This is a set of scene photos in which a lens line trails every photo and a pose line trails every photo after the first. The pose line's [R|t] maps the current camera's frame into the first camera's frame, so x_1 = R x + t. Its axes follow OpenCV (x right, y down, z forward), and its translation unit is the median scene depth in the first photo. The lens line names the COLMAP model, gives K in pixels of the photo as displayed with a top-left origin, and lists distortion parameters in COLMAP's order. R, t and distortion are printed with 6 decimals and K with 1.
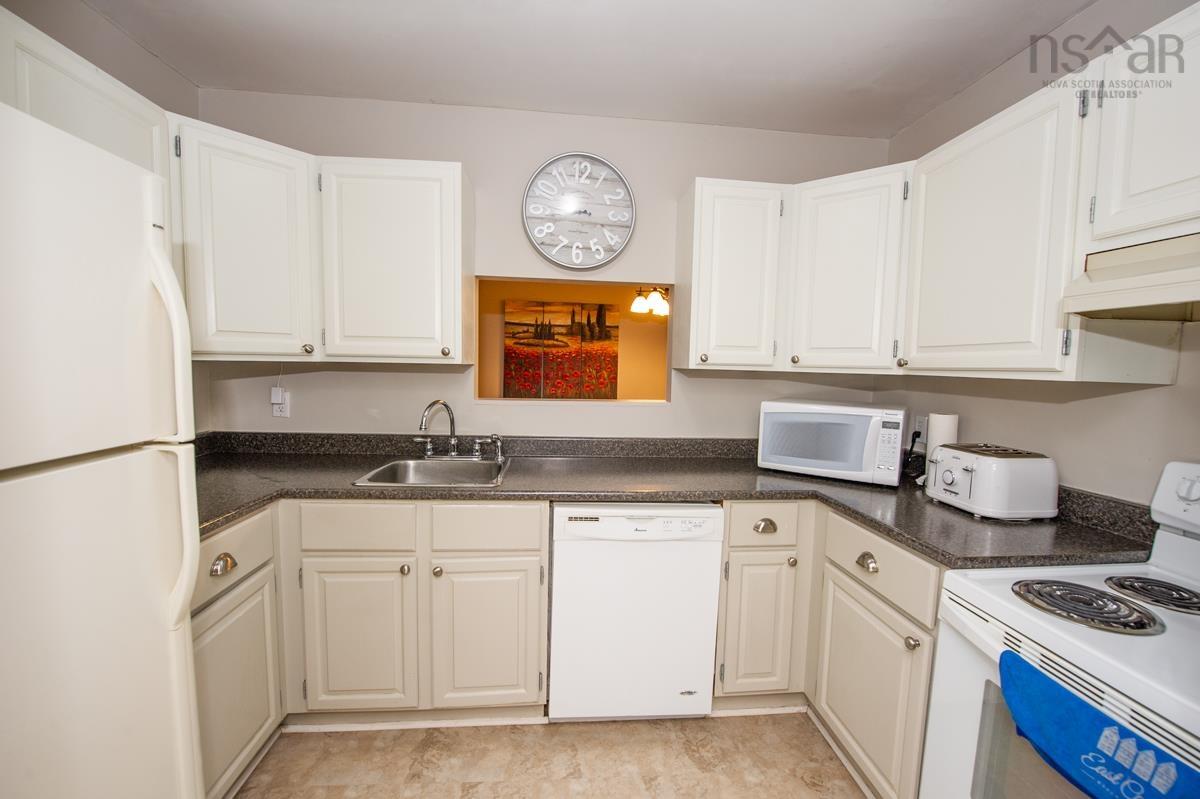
lens RADIAL K [[490.6, 0, 627.4], [0, 490.6, 404.1], [0, 0, 1]] dist [-0.012186, -0.001894]
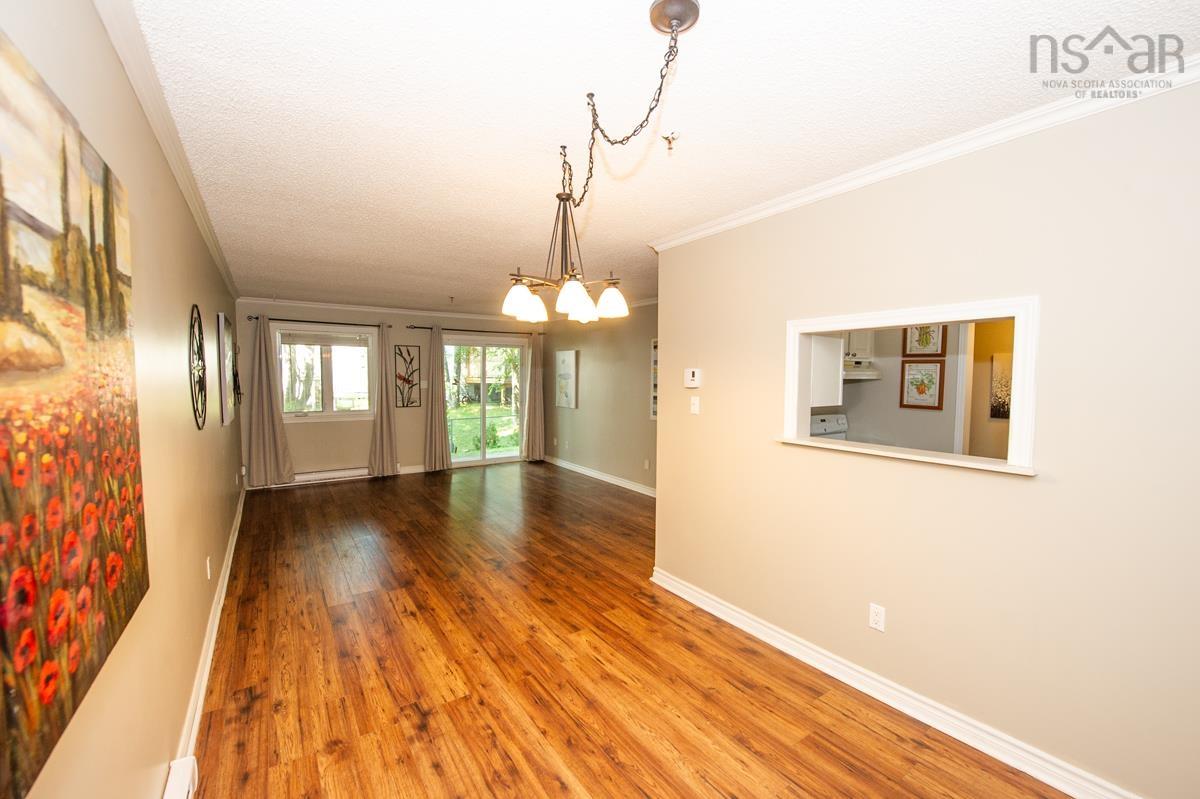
lens RADIAL K [[490.6, 0, 601.3], [0, 490.6, 407.4], [0, 0, 1]] dist [-0.012186, -0.001894]
pose [[-0.449525, -0.082820, 0.889420, -0.344406], [0.062427, 0.990345, 0.123769, -0.114012], [-0.891084, 0.111161, -0.440015, 0.923976]]
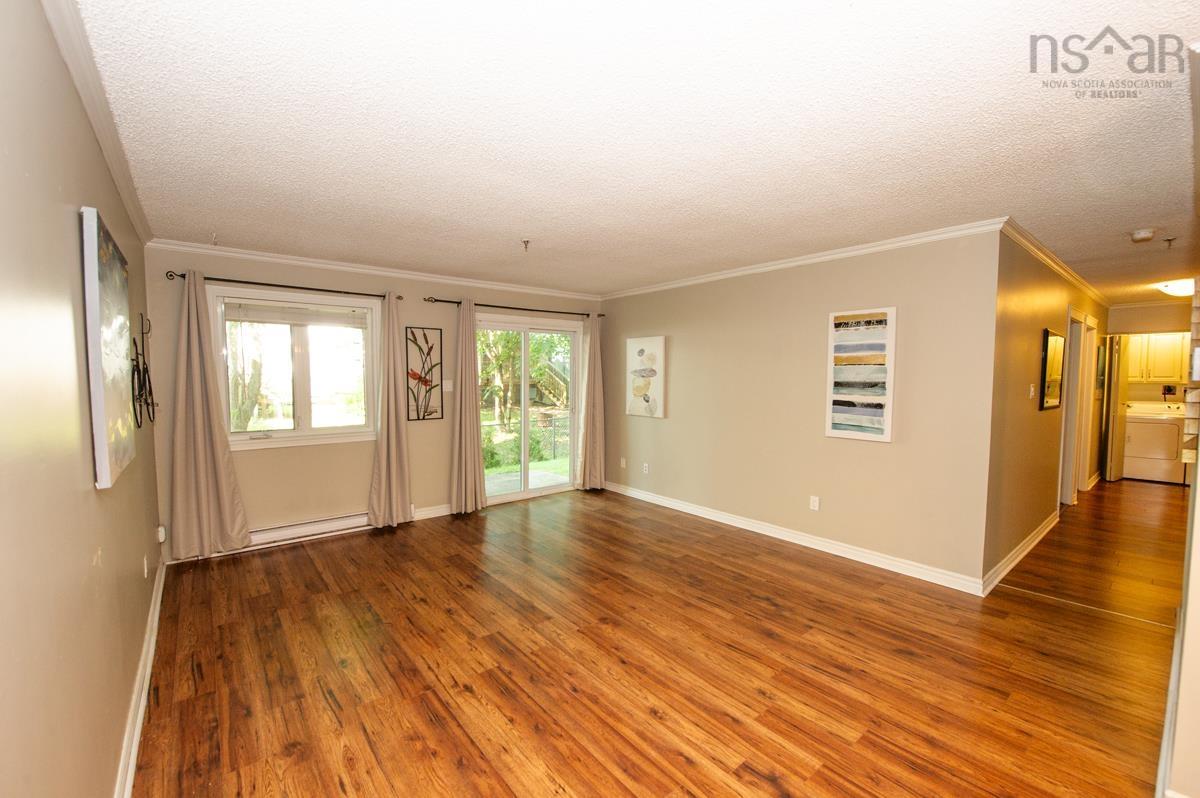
lens RADIAL K [[490.5, 0, 603.3], [0, 490.5, 407.7], [0, 0, 1]] dist [-0.012100, -0.004071]
pose [[-0.533743, -0.075177, 0.842298, 0.209011], [0.062140, 0.989861, 0.127724, -0.097020], [-0.843361, 0.120512, -0.523660, 1.006706]]
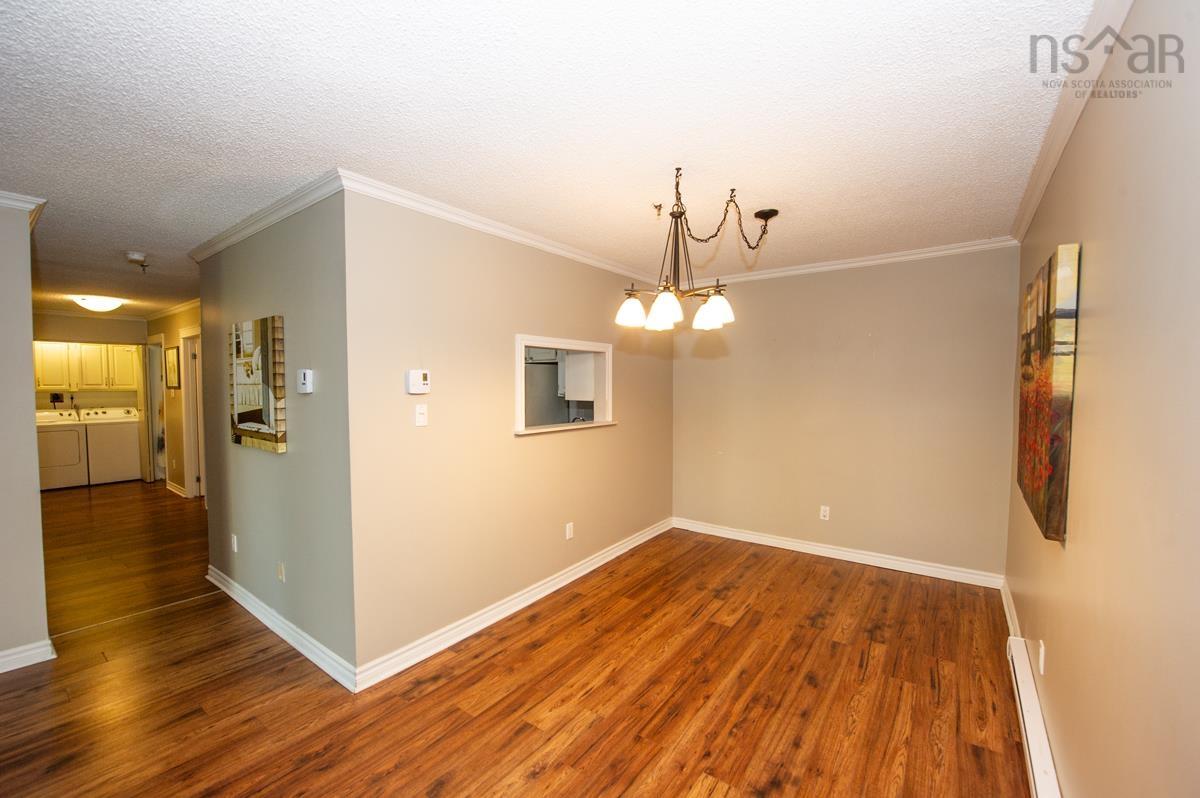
lens RADIAL K [[490.5, 0, 605.1], [0, 490.5, 405.3], [0, 0, 1]] dist [-0.012100, -0.004071]
pose [[-0.682525, 0.009160, -0.730805, 0.434994], [-0.080948, 0.992822, 0.088044, -0.102037], [0.726365, 0.119250, -0.676885, 1.028005]]
